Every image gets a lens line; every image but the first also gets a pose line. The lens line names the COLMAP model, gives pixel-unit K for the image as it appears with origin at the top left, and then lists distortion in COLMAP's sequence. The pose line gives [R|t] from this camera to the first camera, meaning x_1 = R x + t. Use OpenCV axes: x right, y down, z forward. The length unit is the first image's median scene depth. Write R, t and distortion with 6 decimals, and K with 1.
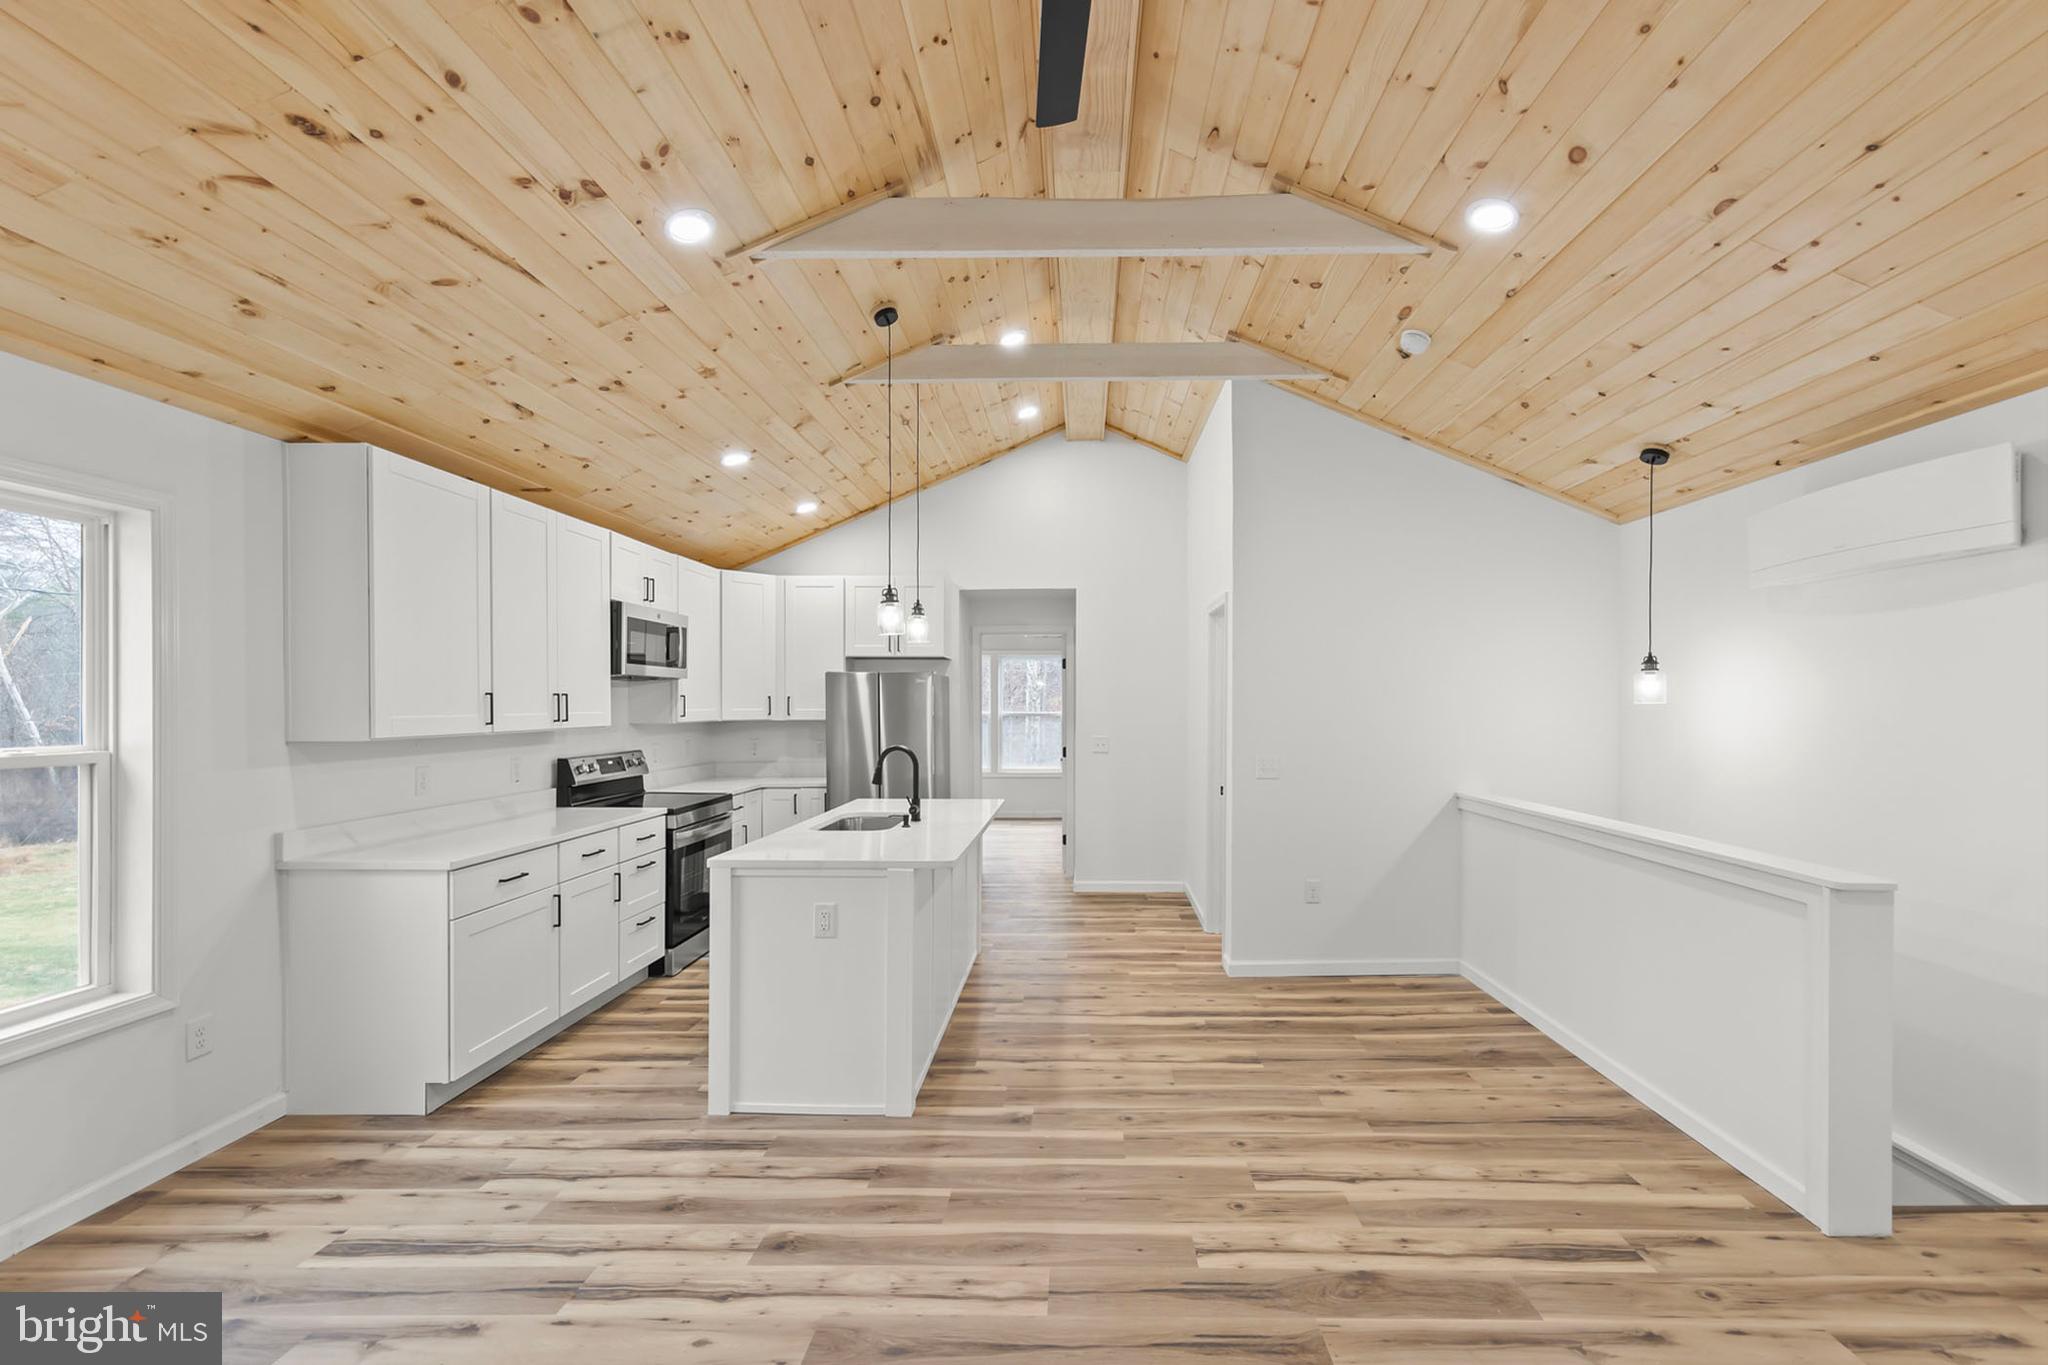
lens RADIAL K [[848.3, 0, 1077.1], [0, 848.3, 701.4], [0, 0, 1]] dist [0.003573, 0.001180]
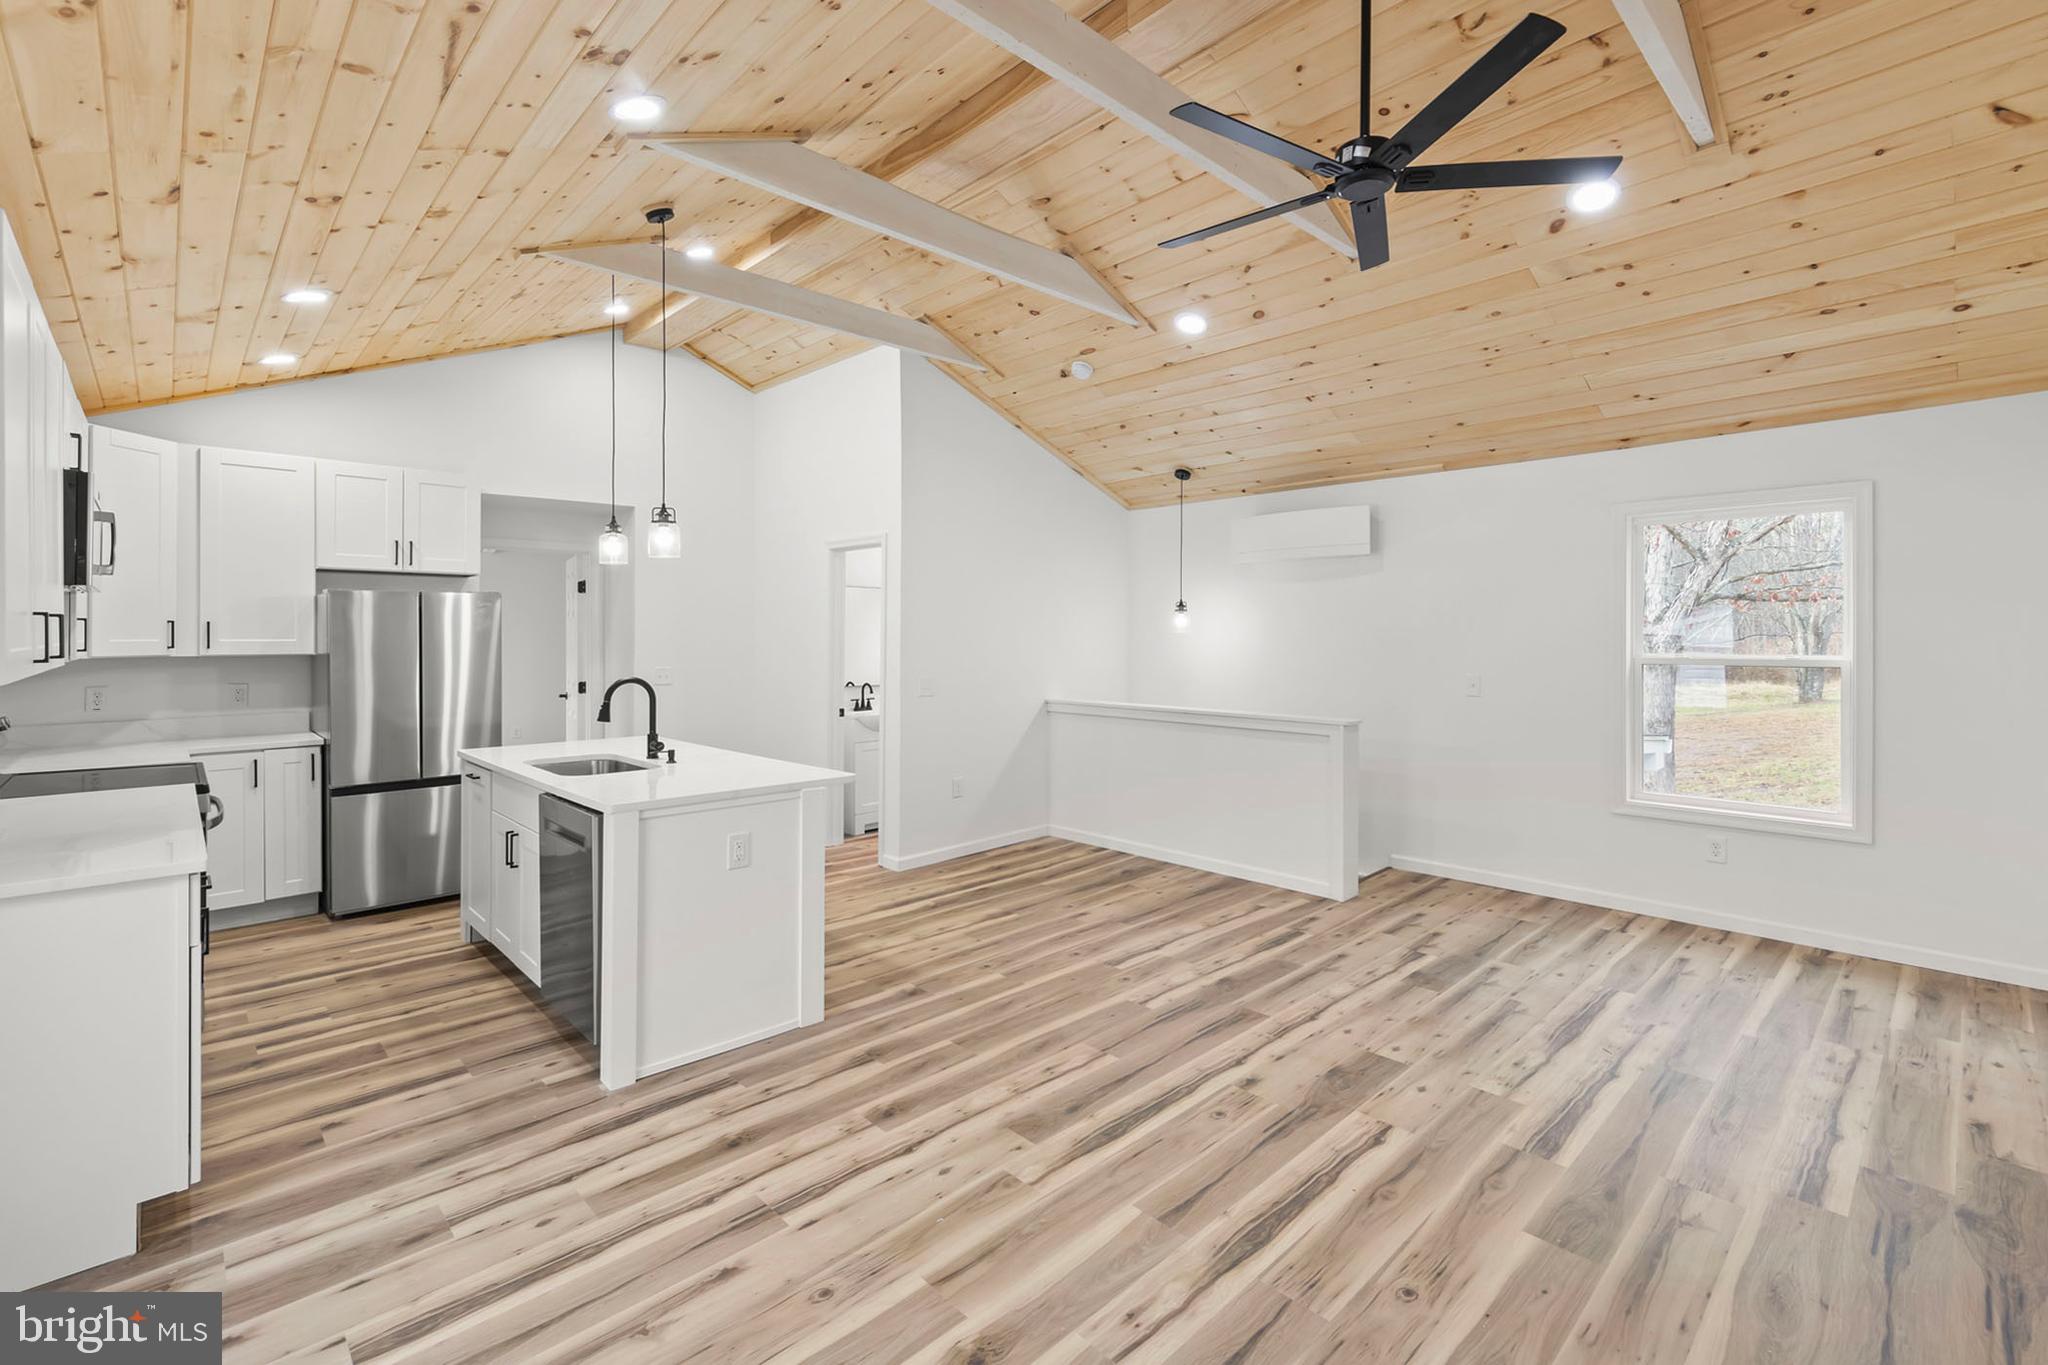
lens RADIAL K [[886.8, 0, 1036.8], [0, 886.8, 634.1], [0, 0, 1]] dist [0.004918, 0.000452]
pose [[0.717219, -0.000639, 0.696847, -0.713247], [-0.002306, 0.999992, 0.003291, 0.000723], [-0.696844, -0.003967, 0.717212, 0.015870]]
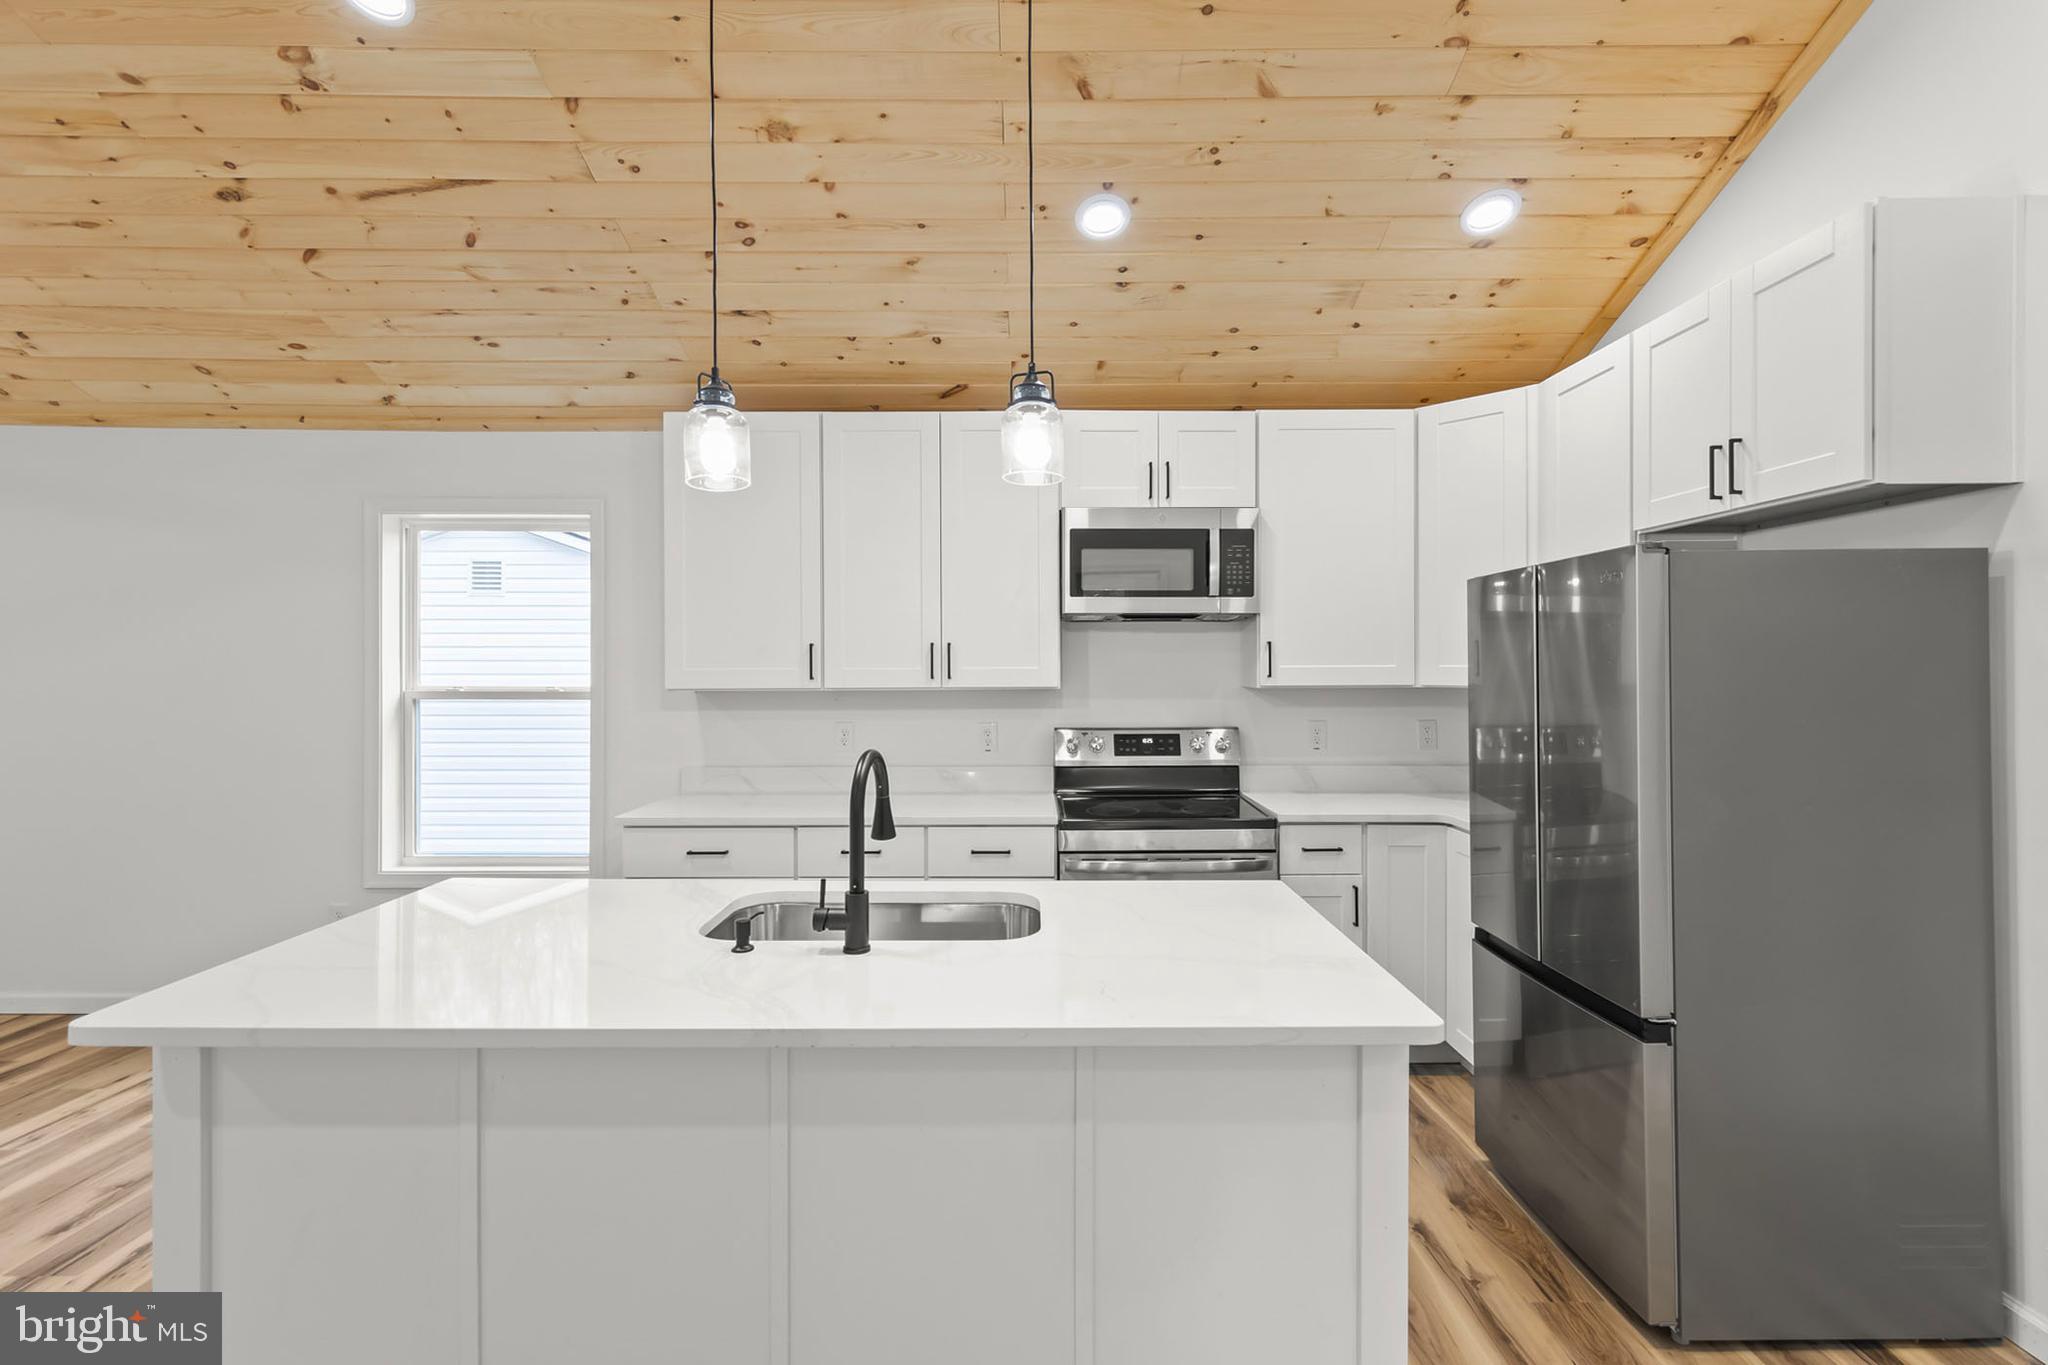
lens RADIAL K [[930.8, 0, 1027.6], [0, 930.8, 681.6], [0, 0, 1]] dist [0.000809, 0.001565]
pose [[0.026671, 0.023799, -0.999361, 0.283134], [0.005071, 0.999700, 0.023942, 0.009300], [0.999631, -0.005706, 0.026542, 1.313959]]
